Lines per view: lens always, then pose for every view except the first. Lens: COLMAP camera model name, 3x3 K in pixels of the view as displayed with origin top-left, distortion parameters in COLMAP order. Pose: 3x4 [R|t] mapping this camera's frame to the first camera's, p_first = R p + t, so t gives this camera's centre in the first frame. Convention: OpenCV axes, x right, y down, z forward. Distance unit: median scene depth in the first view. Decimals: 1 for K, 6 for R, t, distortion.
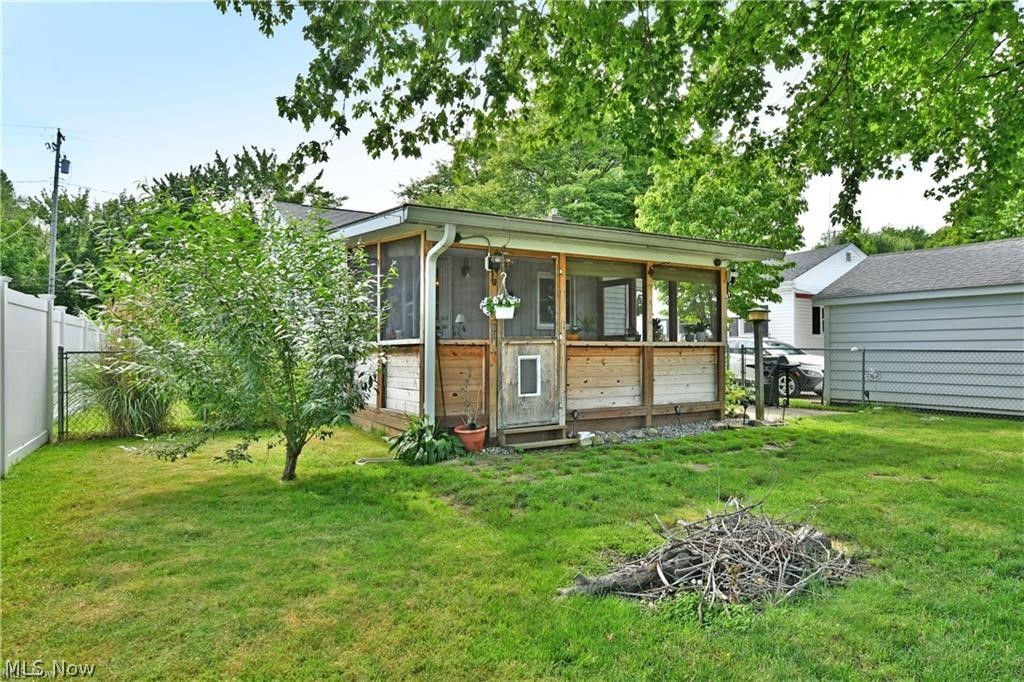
lens RADIAL K [[628.3, 0, 509.7], [0, 628.3, 342.0], [0, 0, 1]] dist [-0.013594, -0.004570]
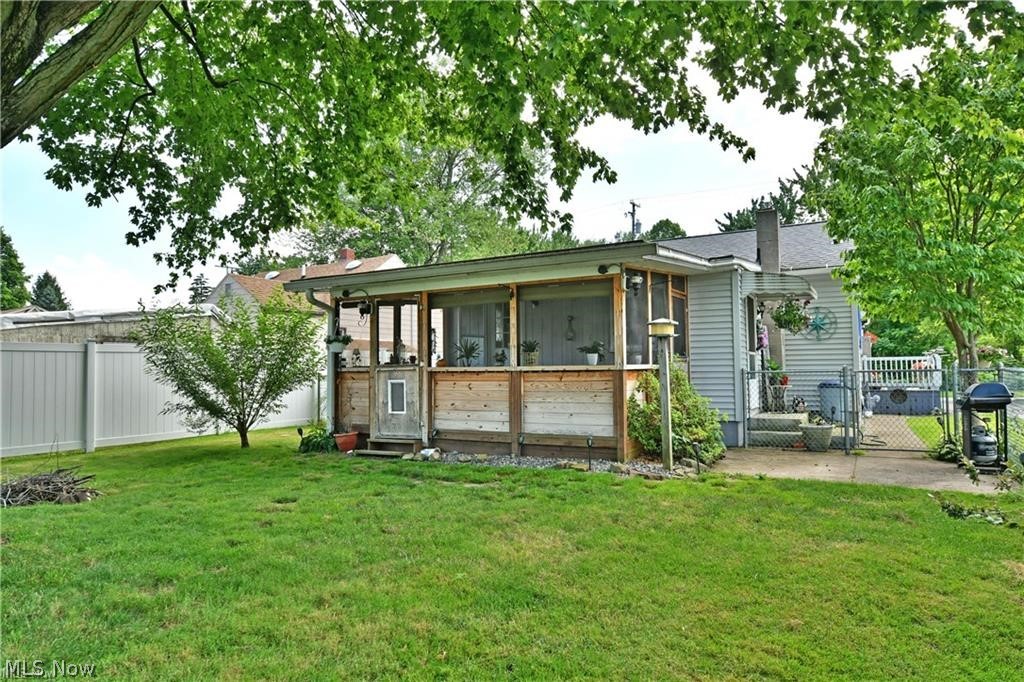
lens RADIAL K [[628.3, 0, 509.7], [0, 628.3, 342.0], [0, 0, 1]] dist [-0.013594, -0.004570]
pose [[0.510716, -0.043905, -0.858628, 1.047704], [0.017156, 0.999017, -0.040879, 0.001470], [0.859579, 0.006147, 0.510967, 0.497607]]
